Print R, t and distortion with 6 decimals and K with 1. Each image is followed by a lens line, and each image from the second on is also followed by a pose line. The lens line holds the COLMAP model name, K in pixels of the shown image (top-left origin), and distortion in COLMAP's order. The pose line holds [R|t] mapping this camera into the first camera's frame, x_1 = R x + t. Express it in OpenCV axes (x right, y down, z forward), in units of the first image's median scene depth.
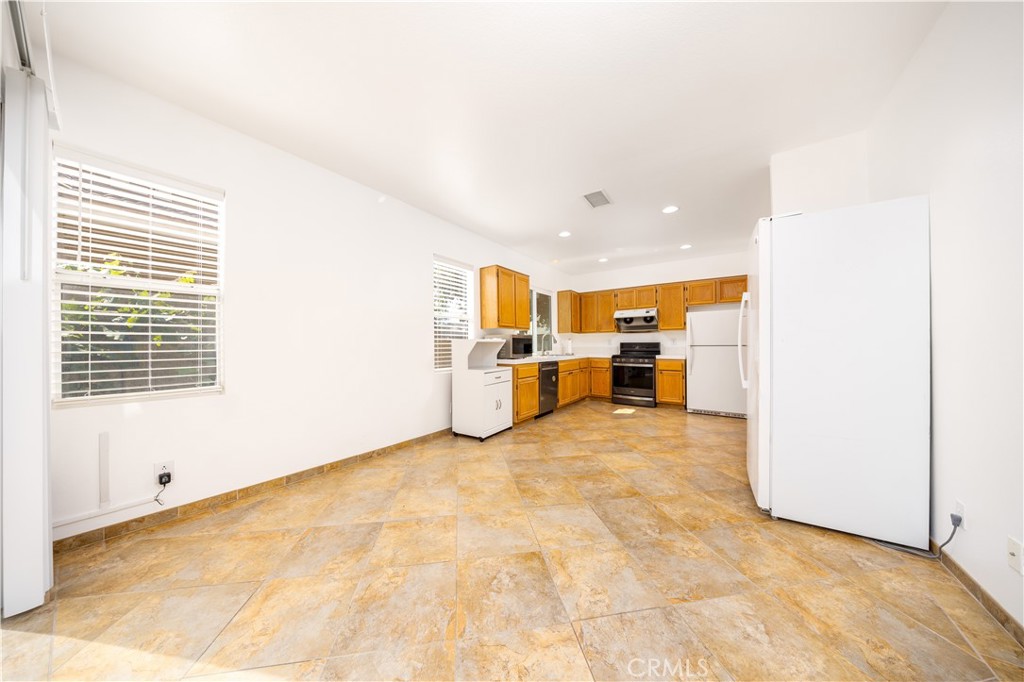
lens RADIAL K [[310.0, 0, 505.7], [0, 310.0, 344.4], [0, 0, 1]] dist [-0.006926, -0.000618]
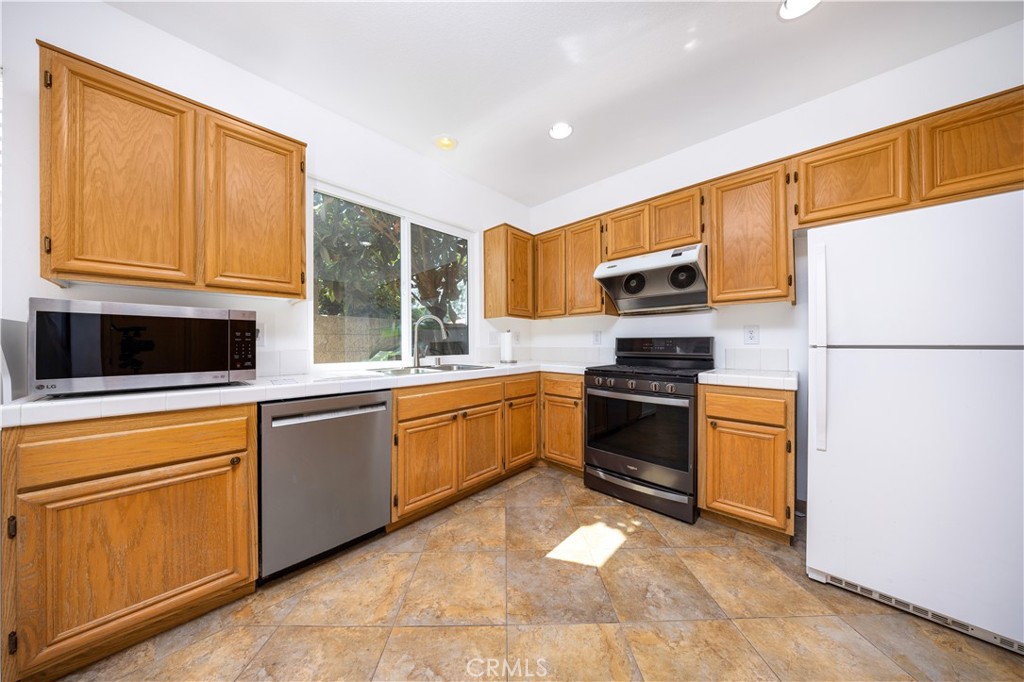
lens RADIAL K [[310.0, 0, 516.6], [0, 310.0, 341.7], [0, 0, 1]] dist [-0.006926, -0.000618]
pose [[0.991430, 0.003800, -0.130585, 0.358959], [-0.004477, 0.999978, -0.004893, 0.003102], [0.130563, 0.005436, 0.991425, 0.688104]]
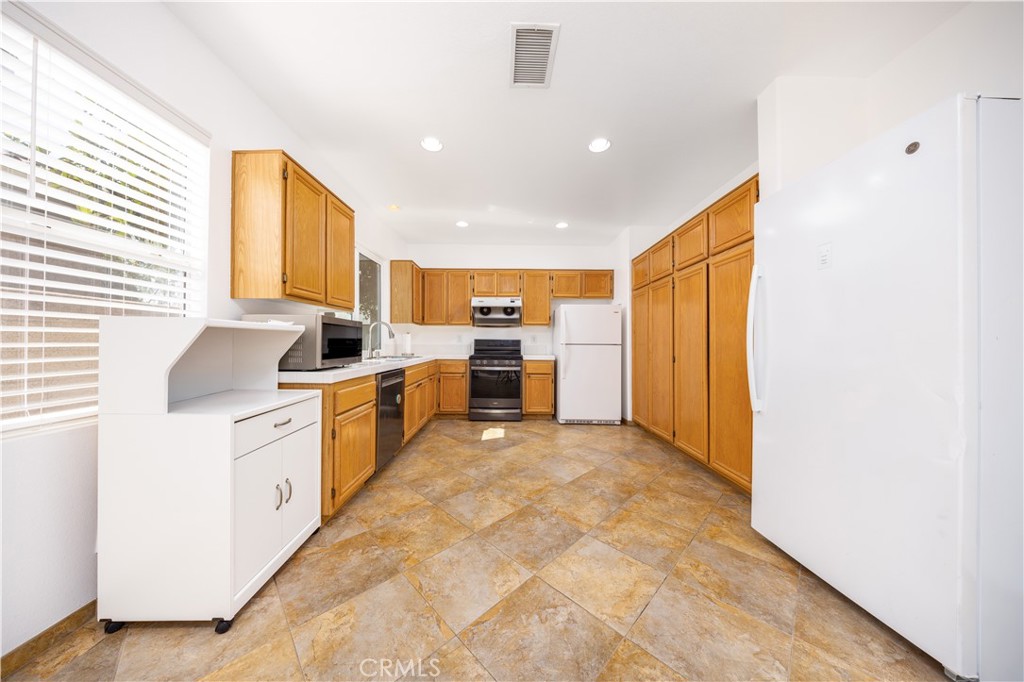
lens RADIAL K [[310.0, 0, 508.5], [0, 310.0, 340.7], [0, 0, 1]] dist [-0.006926, -0.000618]
pose [[0.808359, 0.015603, 0.588483, -0.019683], [-0.014317, 0.999874, -0.006844, 0.002909], [-0.588516, -0.002893, 0.808481, 0.408843]]
